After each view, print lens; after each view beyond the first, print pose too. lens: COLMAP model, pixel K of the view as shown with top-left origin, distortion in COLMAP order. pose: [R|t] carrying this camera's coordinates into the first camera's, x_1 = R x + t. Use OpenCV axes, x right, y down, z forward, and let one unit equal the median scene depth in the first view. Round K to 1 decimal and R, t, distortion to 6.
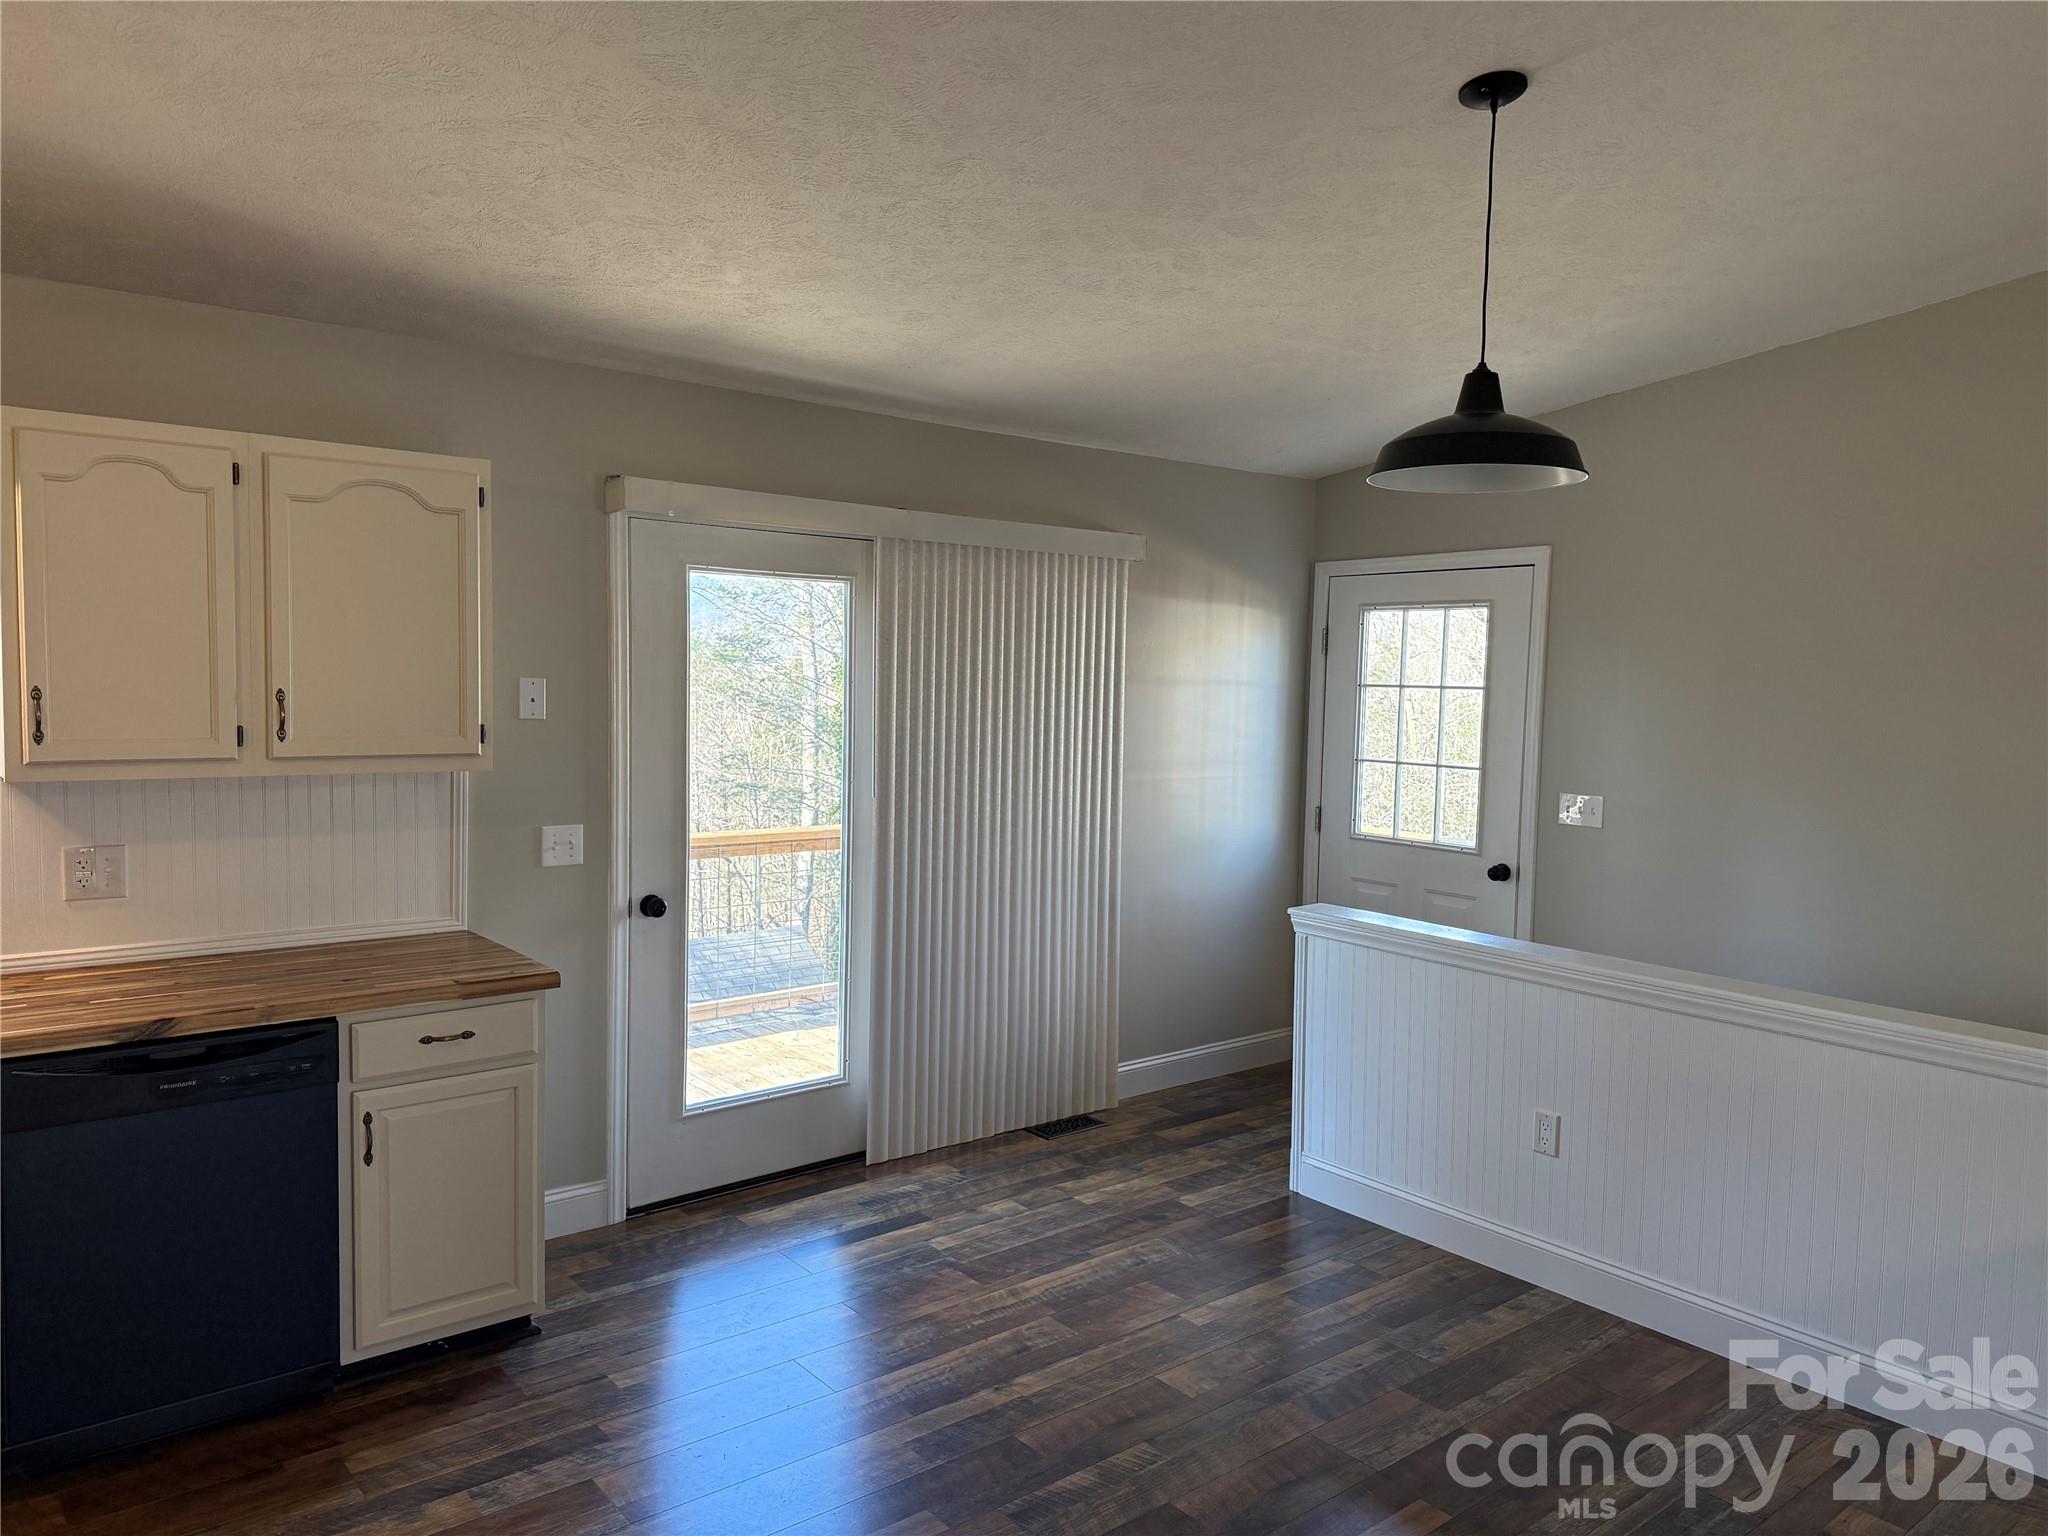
lens RADIAL K [[1429.2, 0, 1013.0], [0, 1429.2, 770.8], [0, 0, 1]] dist [0.072015, -0.083982]
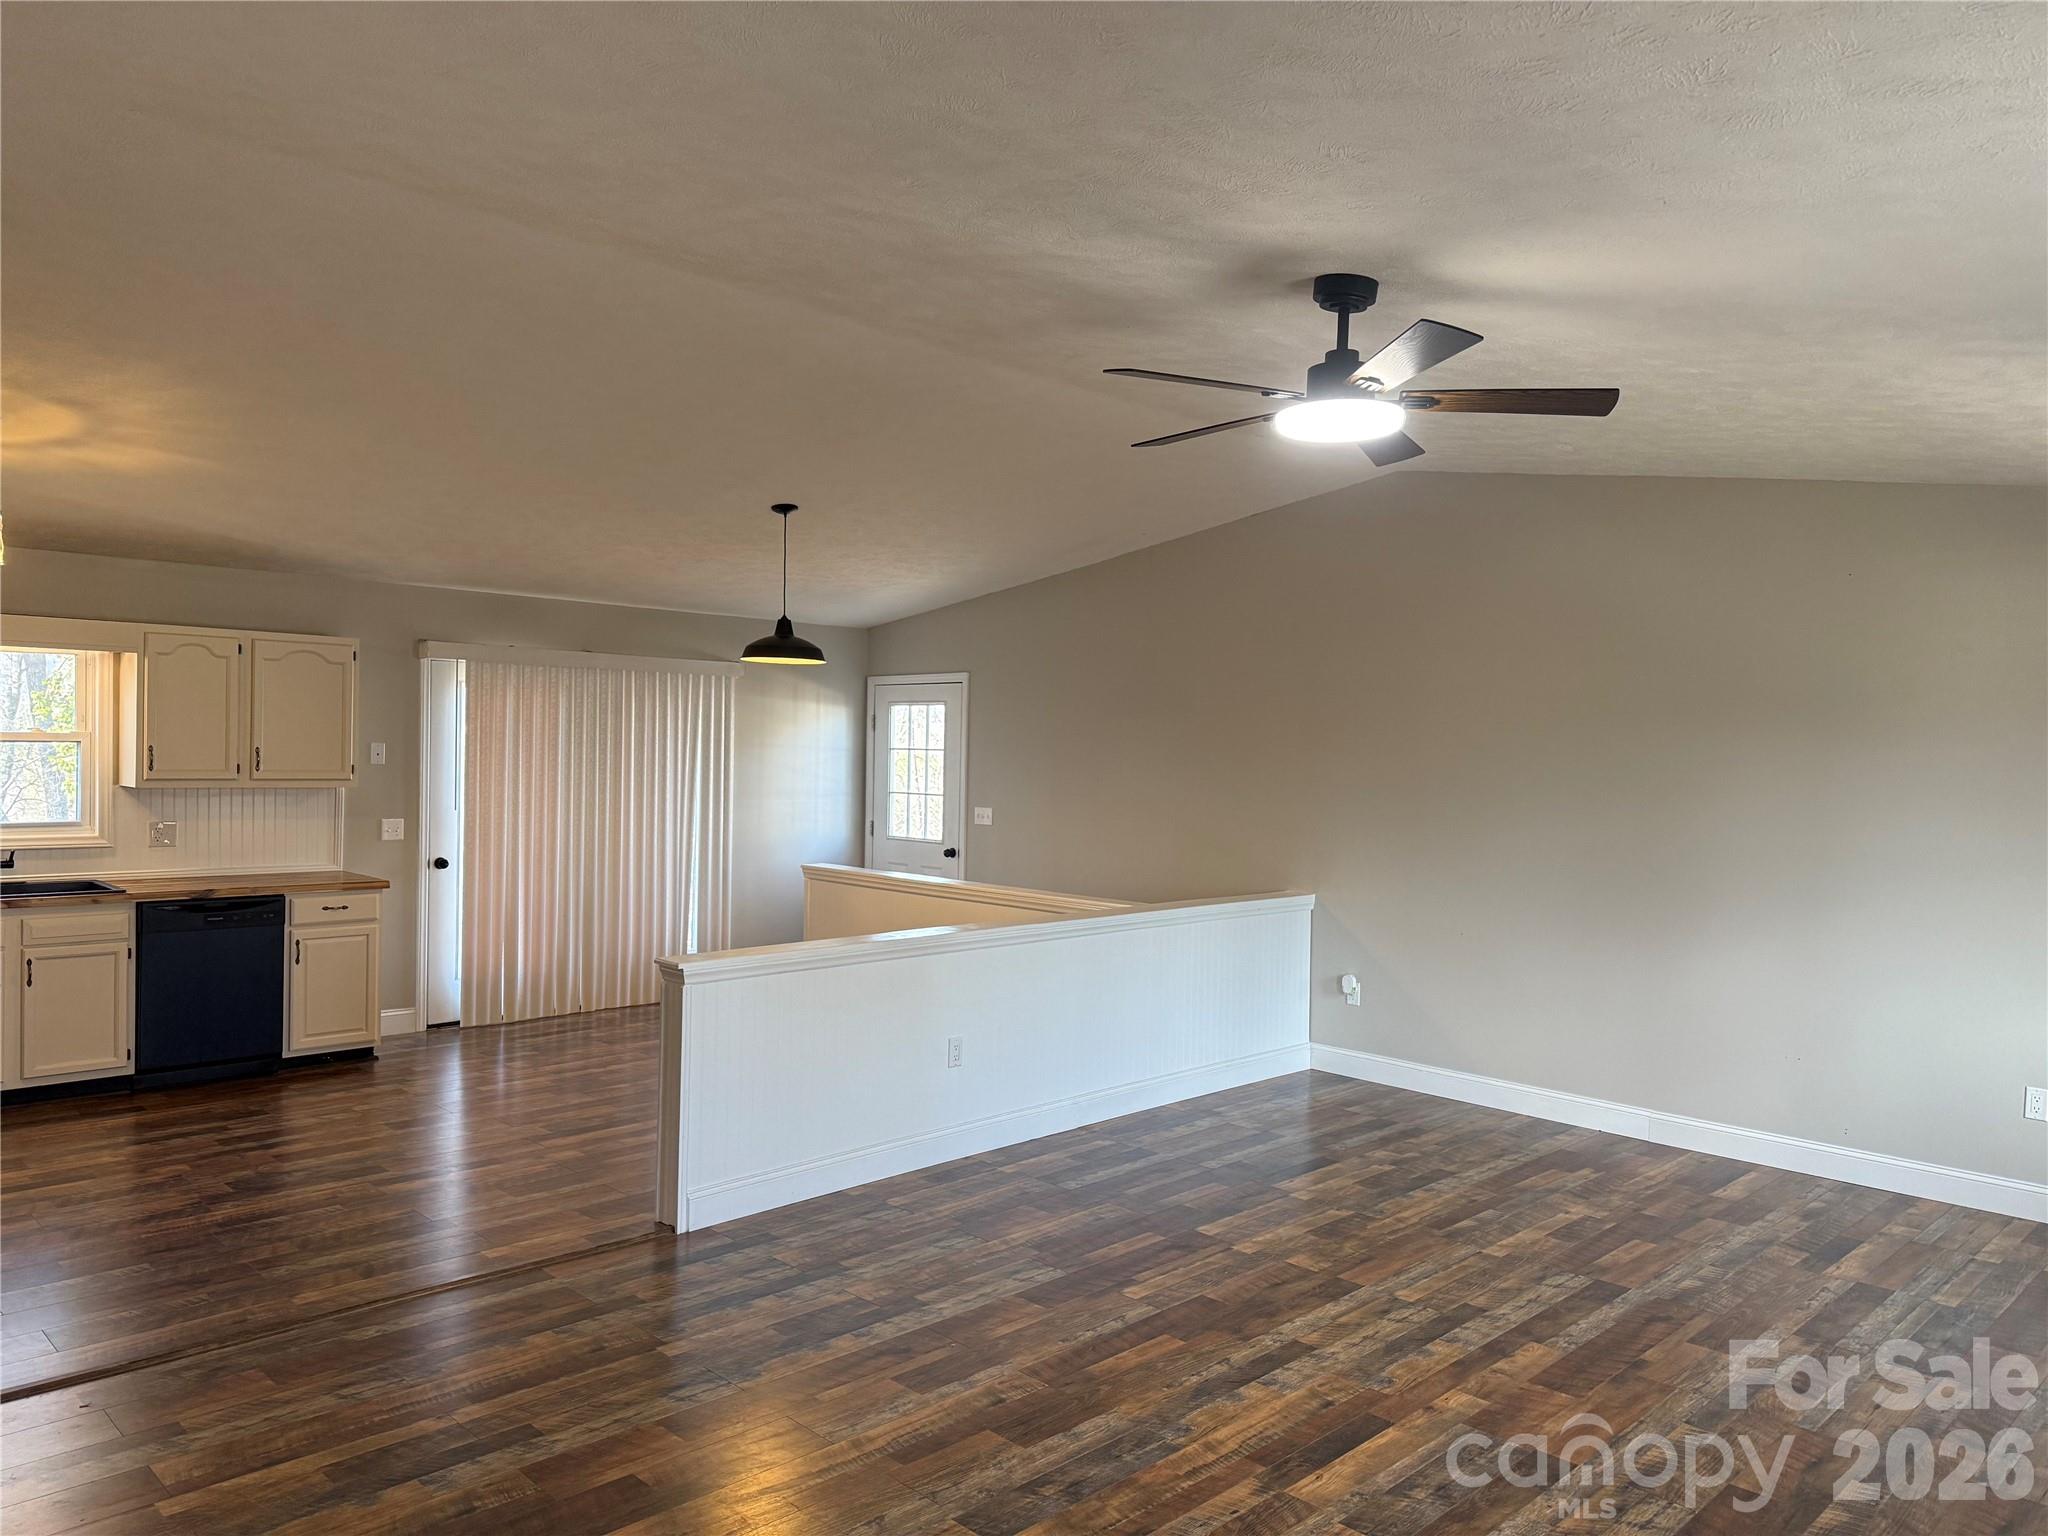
lens RADIAL K [[1429.2, 0, 1040.9], [0, 1429.2, 769.2], [0, 0, 1]] dist [0.072015, -0.083982]
pose [[0.993169, -0.002447, 0.116661, 0.354427], [0.008538, 0.998624, -0.051741, 0.086505], [-0.116374, 0.052383, 0.991823, -1.123618]]
